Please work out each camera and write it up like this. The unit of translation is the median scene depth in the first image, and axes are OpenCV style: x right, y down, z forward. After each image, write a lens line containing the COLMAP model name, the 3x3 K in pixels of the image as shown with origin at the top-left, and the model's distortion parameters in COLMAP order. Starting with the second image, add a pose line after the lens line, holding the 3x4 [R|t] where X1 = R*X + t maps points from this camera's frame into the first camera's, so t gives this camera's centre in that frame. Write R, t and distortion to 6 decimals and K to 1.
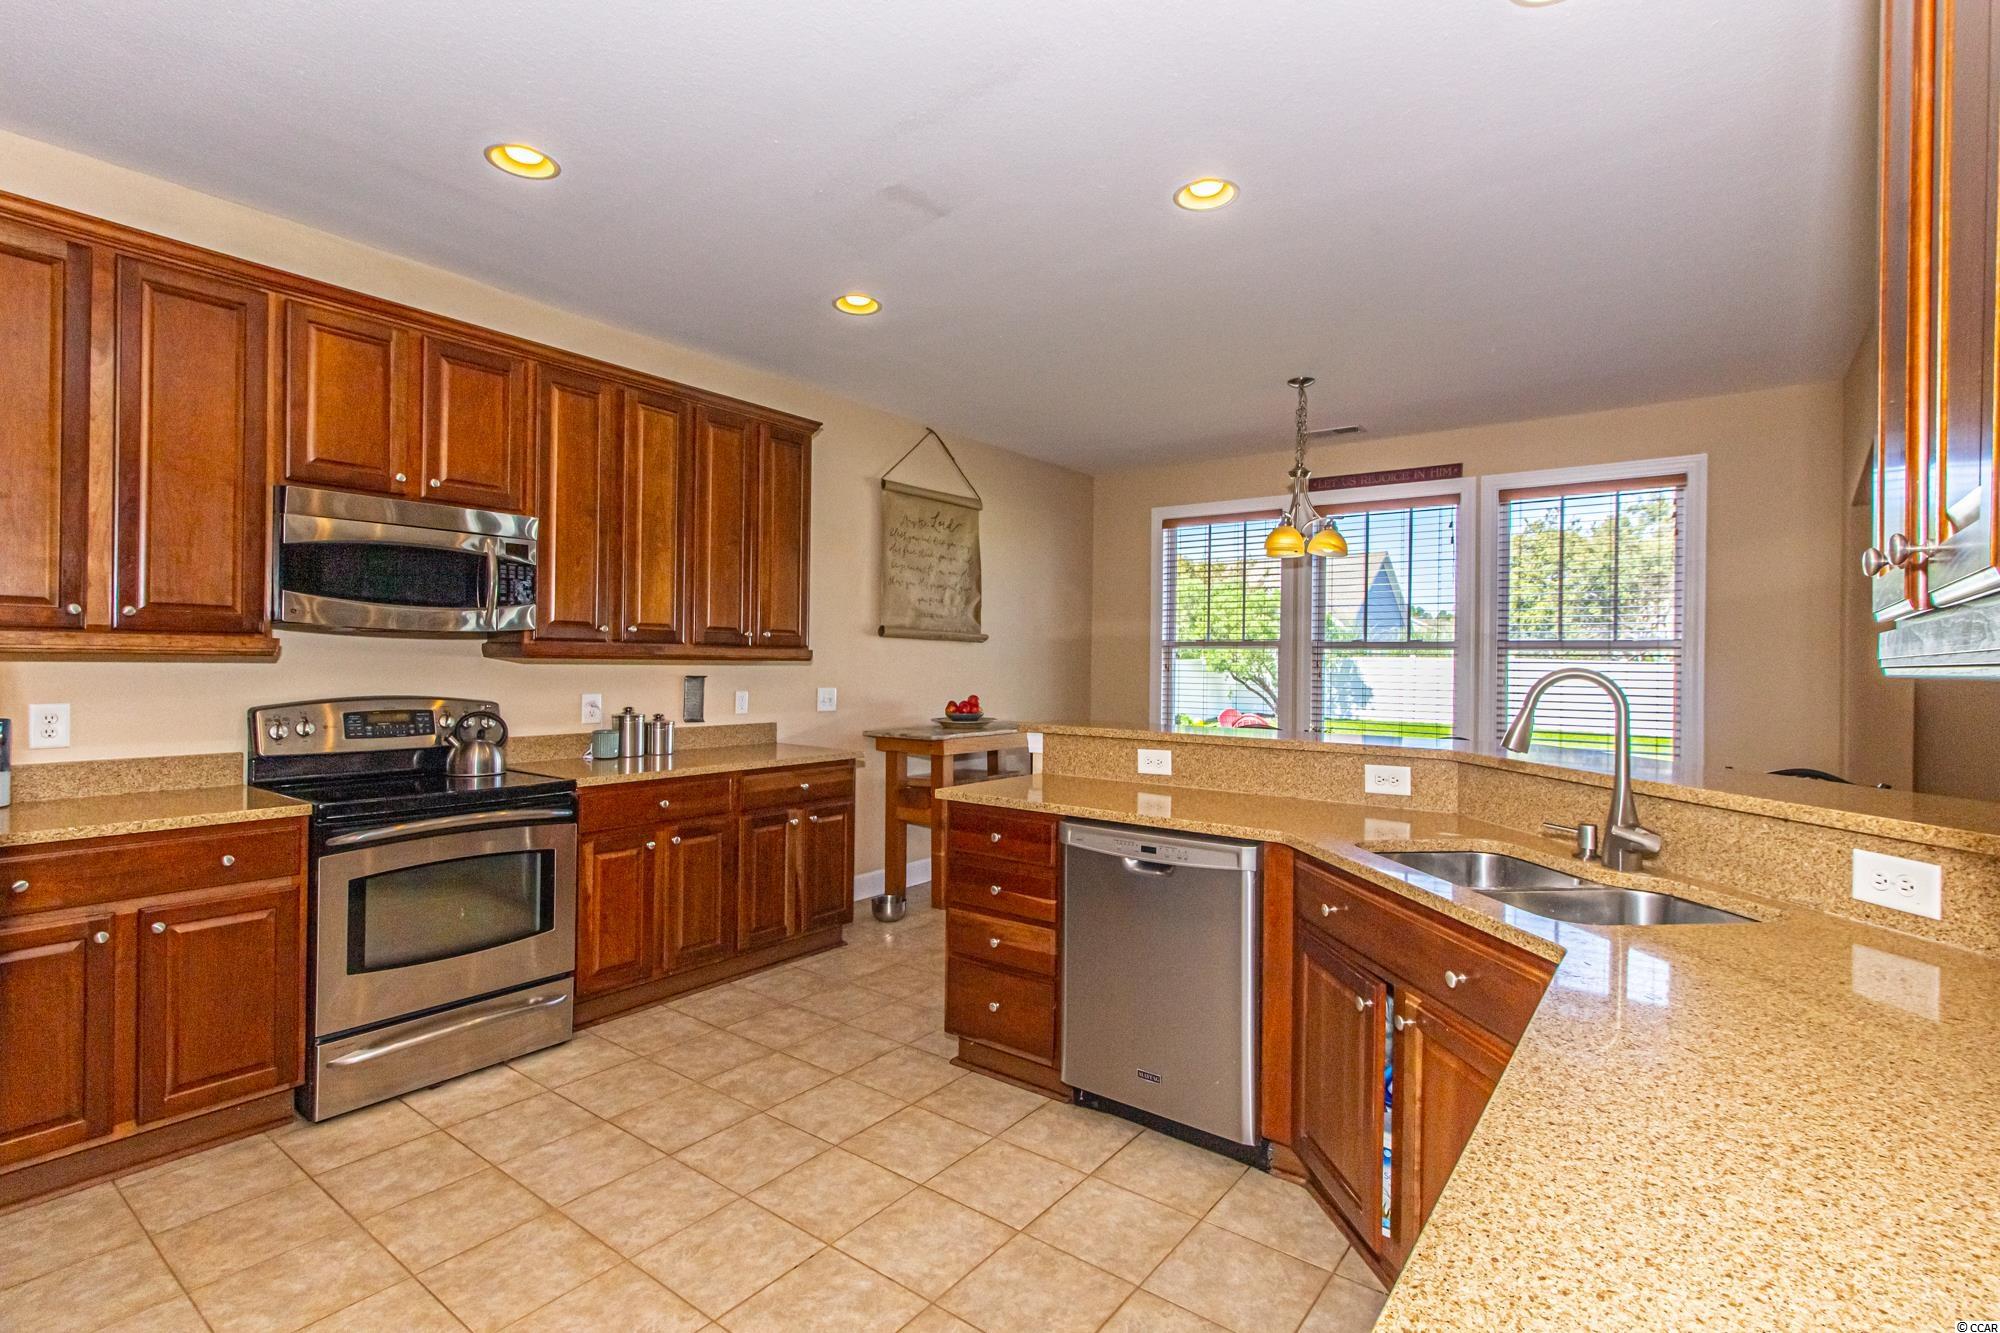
lens RADIAL K [[923.1, 0, 991.3], [0, 923.1, 660.5], [0, 0, 1]] dist [0.001608, 0.000499]
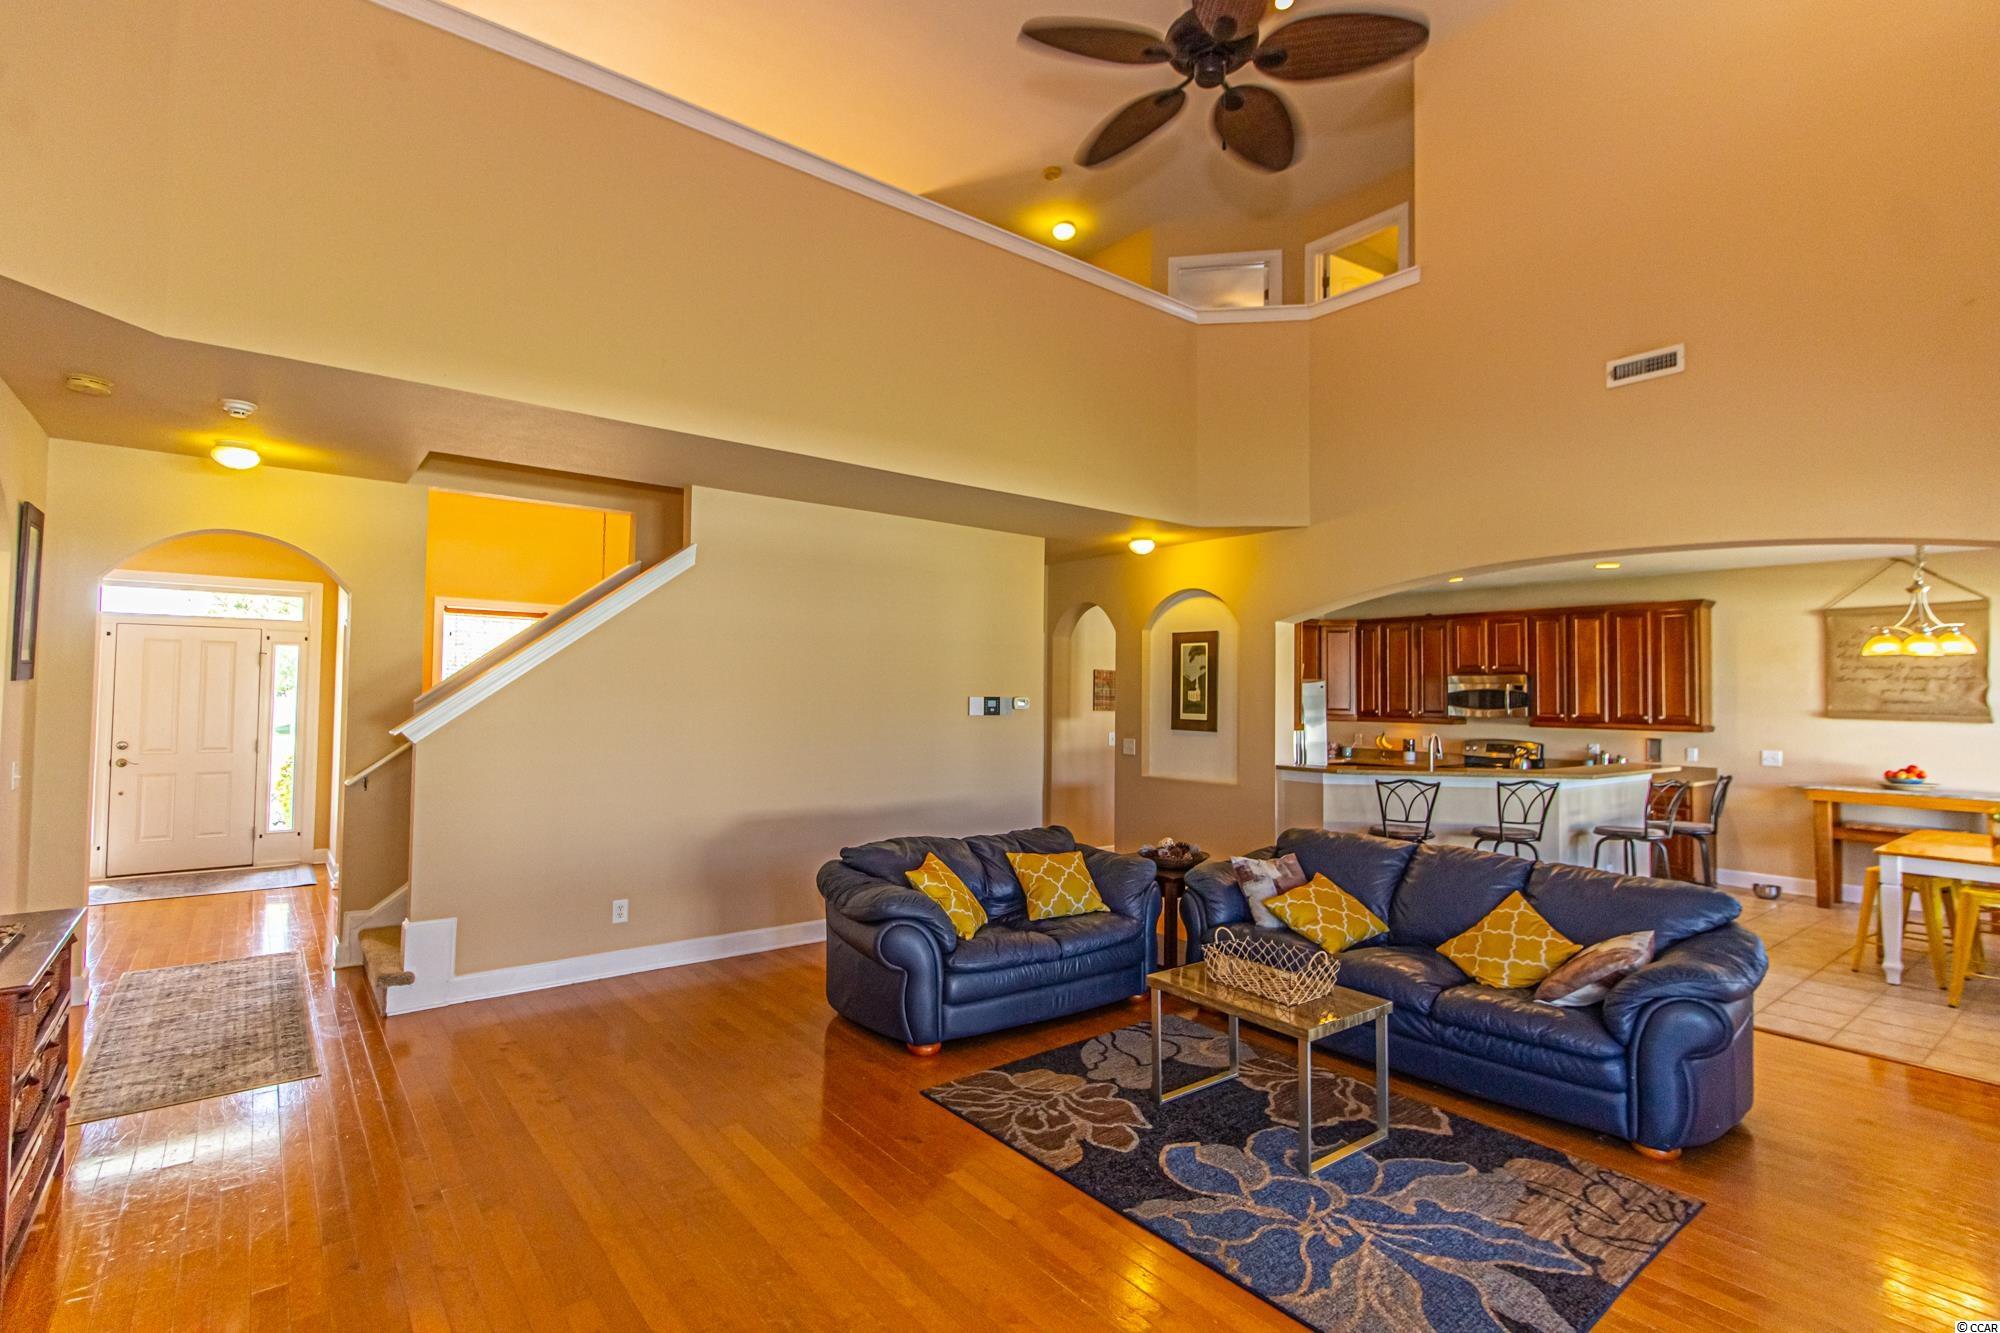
lens RADIAL K [[935.2, 0, 983.1], [0, 935.2, 665.9], [0, 0, 1]] dist [0.000877, 0.000347]
pose [[-0.255996, -0.041424, -0.965790, 1.858659], [-0.011894, 0.999141, -0.039702, -0.038990], [0.966605, 0.001323, -0.256269, 0.113753]]
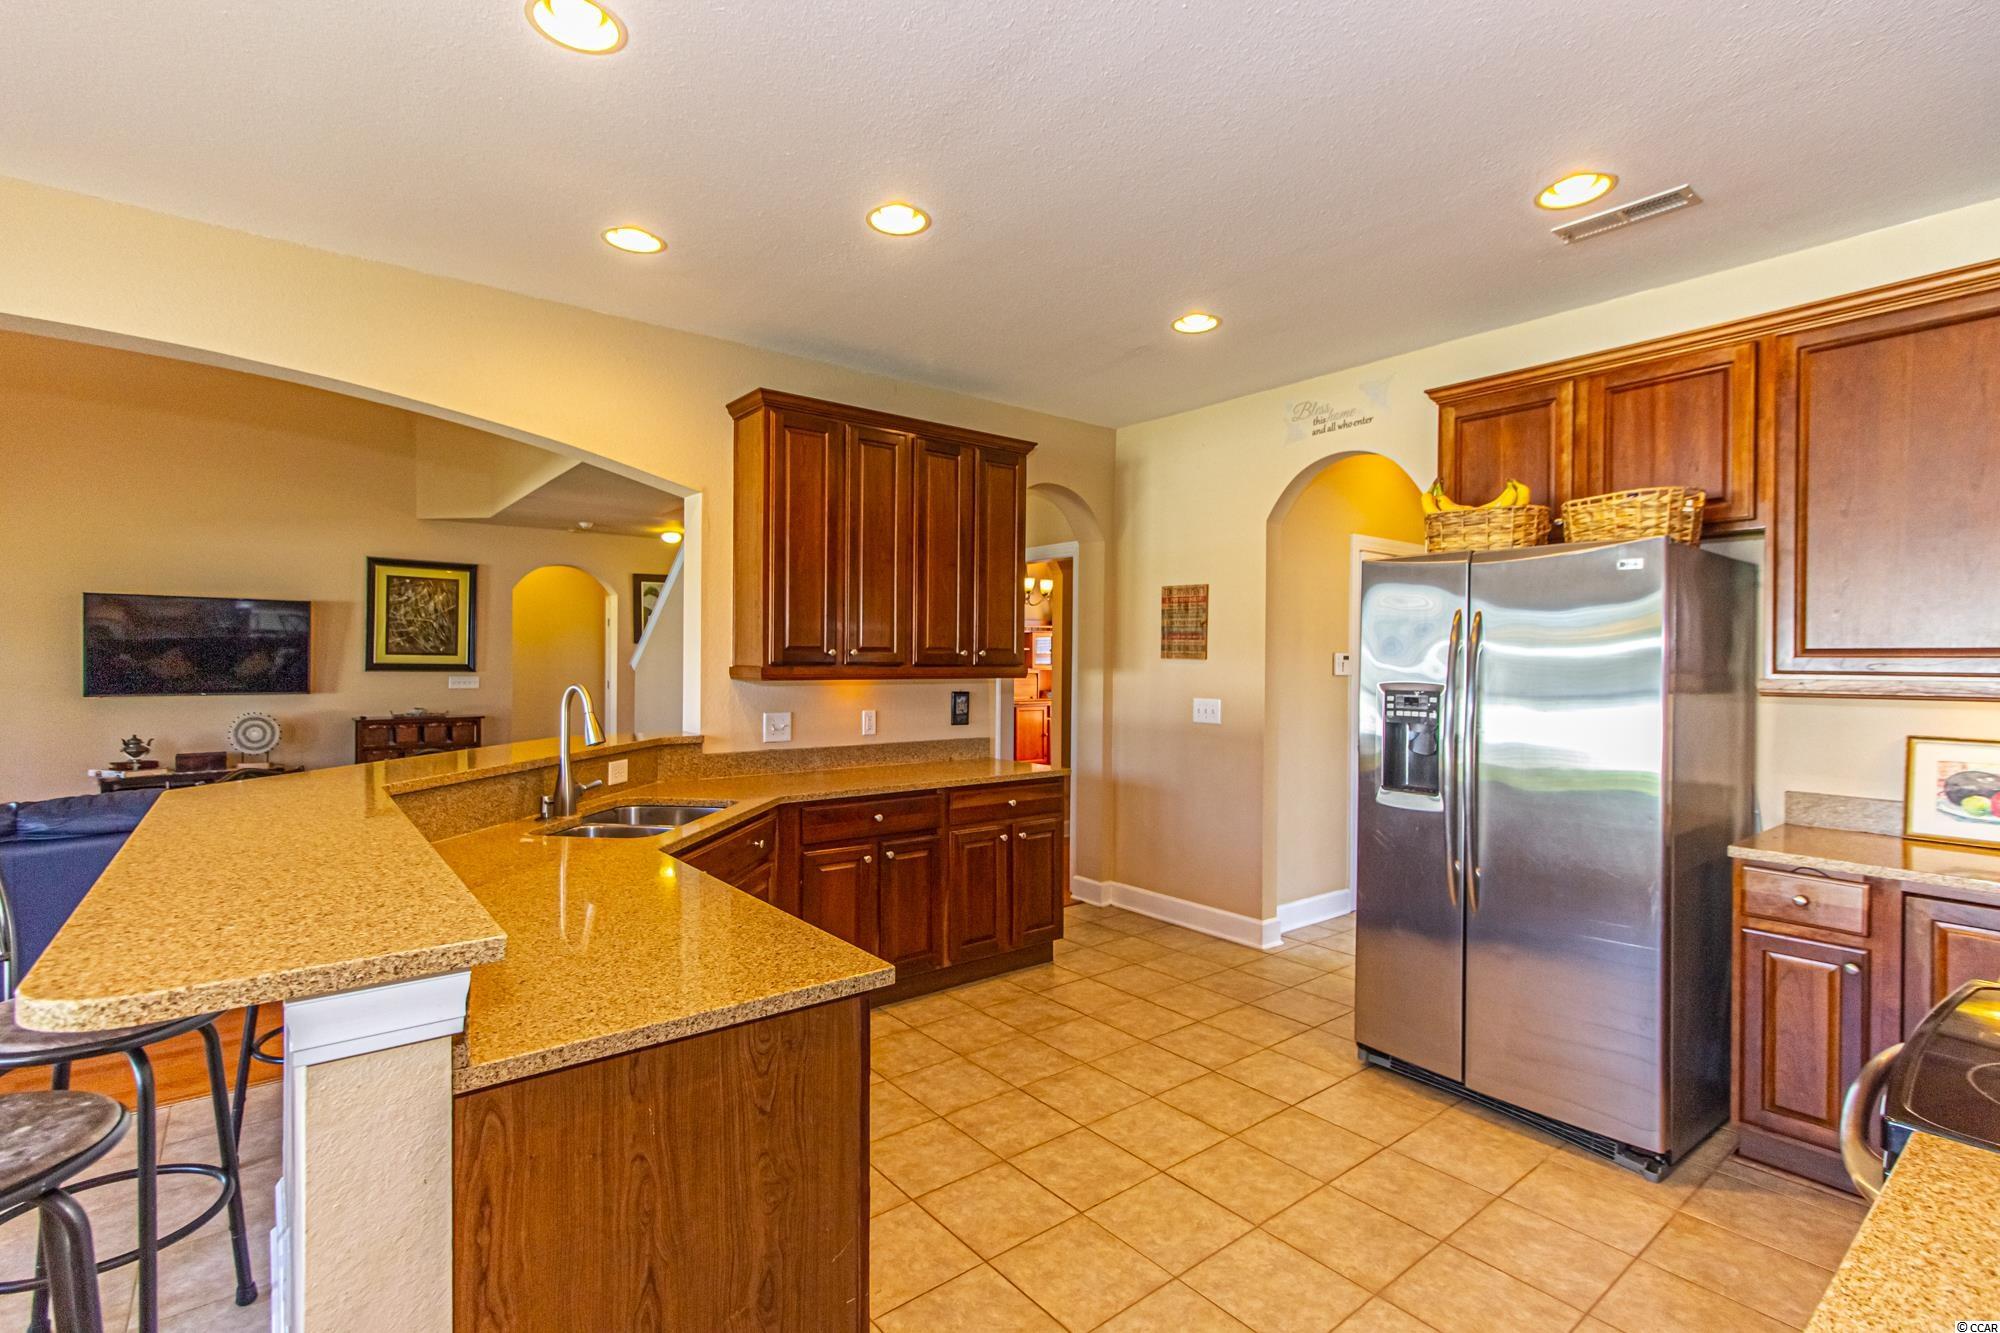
lens RADIAL K [[922.9, 0, 989.7], [0, 922.9, 664.5], [0, 0, 1]] dist [0.002715, 0.000478]
pose [[-0.968526, -0.013932, 0.248523, -0.153761], [-0.013367, 0.999903, 0.003963, -0.020312], [-0.248555, 0.000516, -0.968618, 0.959076]]
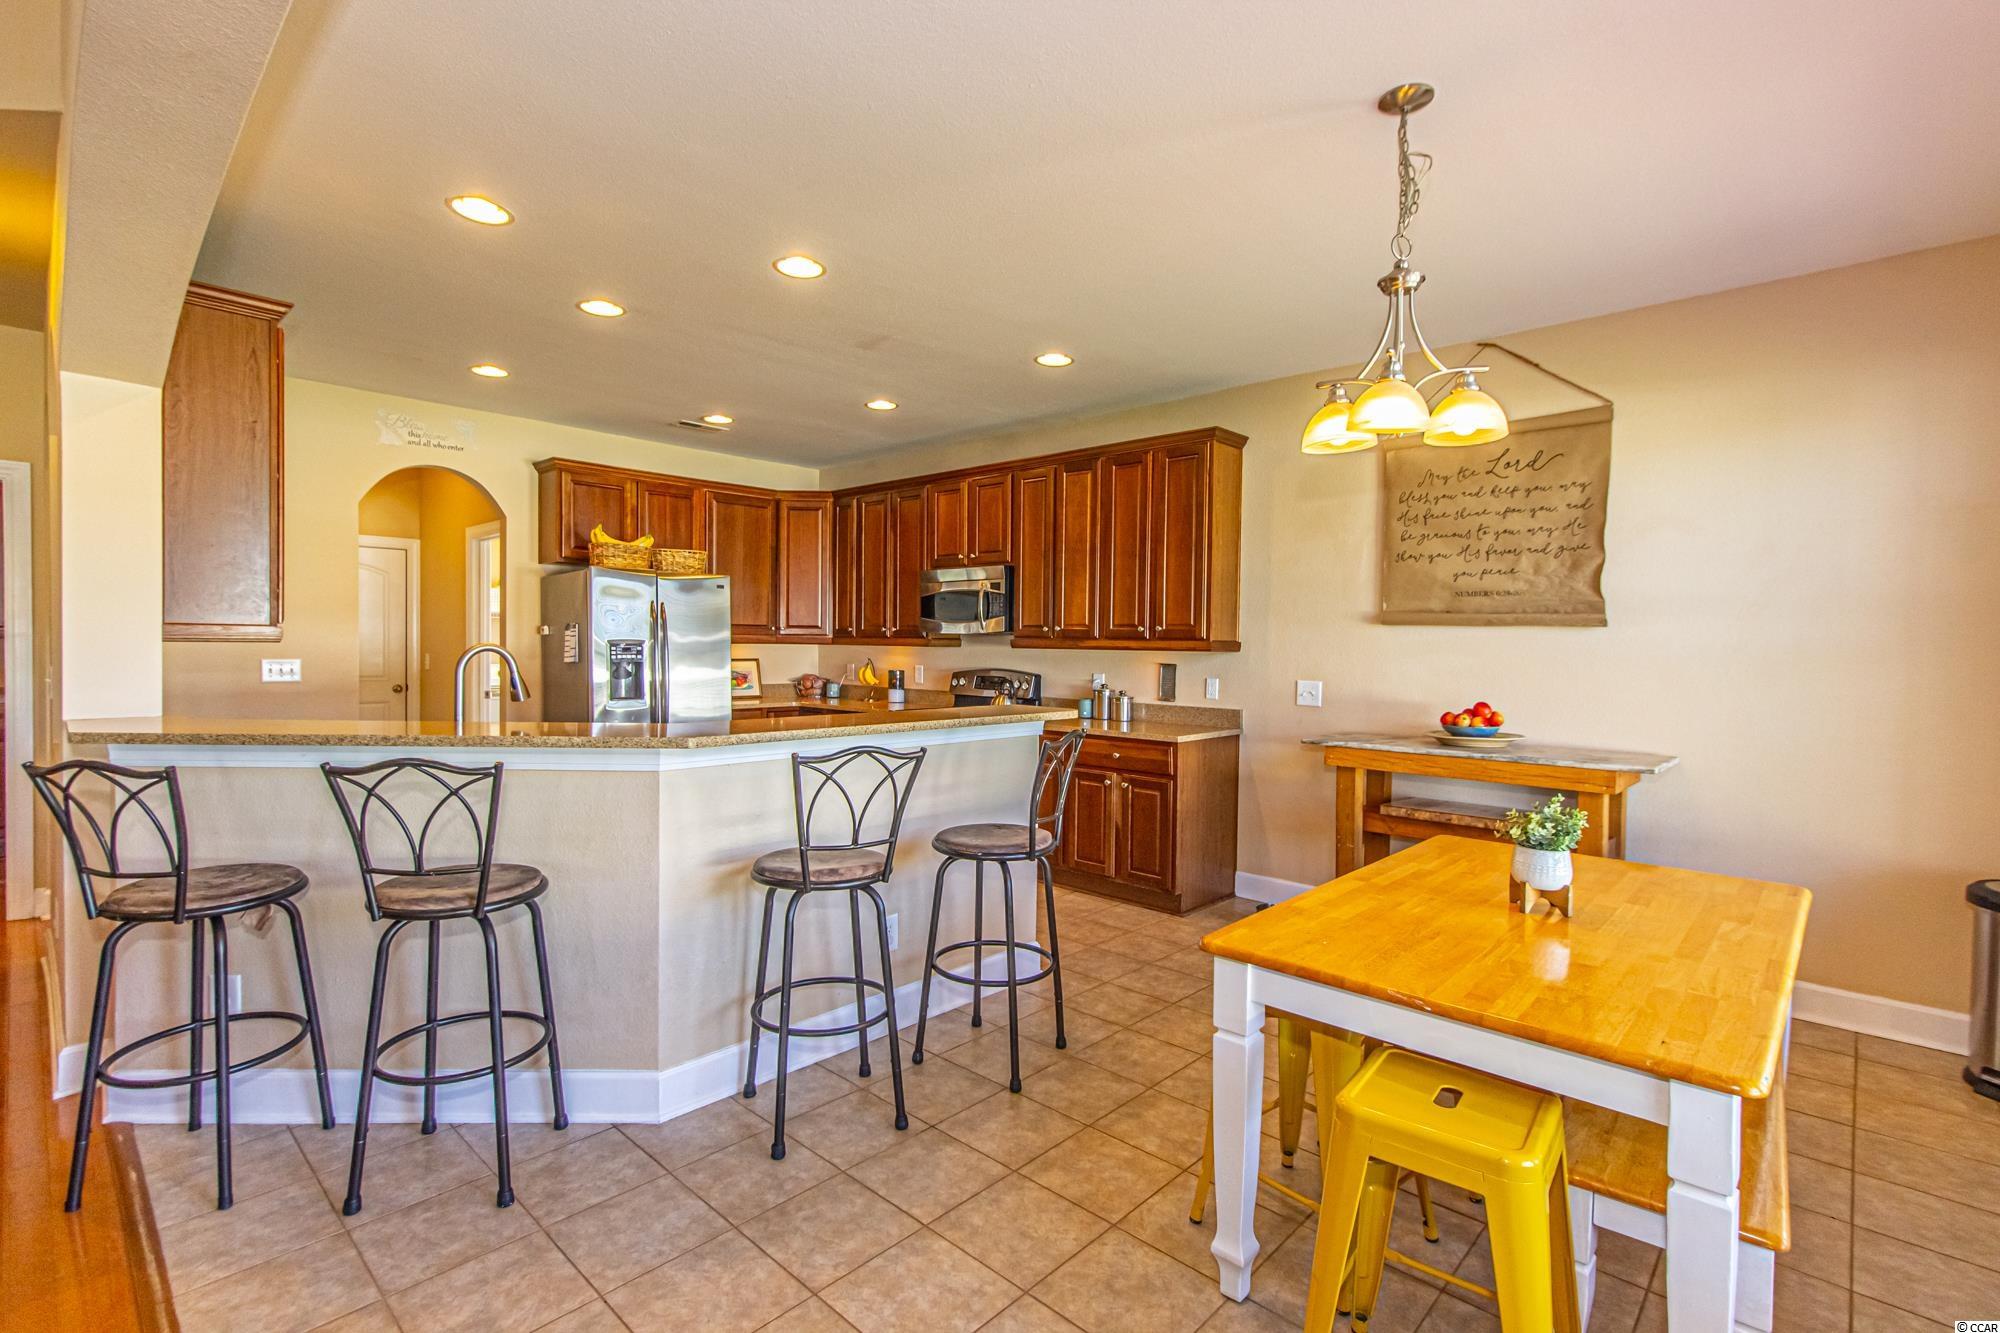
lens RADIAL K [[922.9, 0, 989.7], [0, 922.9, 664.5], [0, 0, 1]] dist [0.002715, 0.000478]
pose [[-0.102956, 0.015814, -0.994560, 0.872420], [-0.009625, 0.999811, 0.016894, -0.000501], [0.994639, 0.011312, -0.102785, 0.829226]]
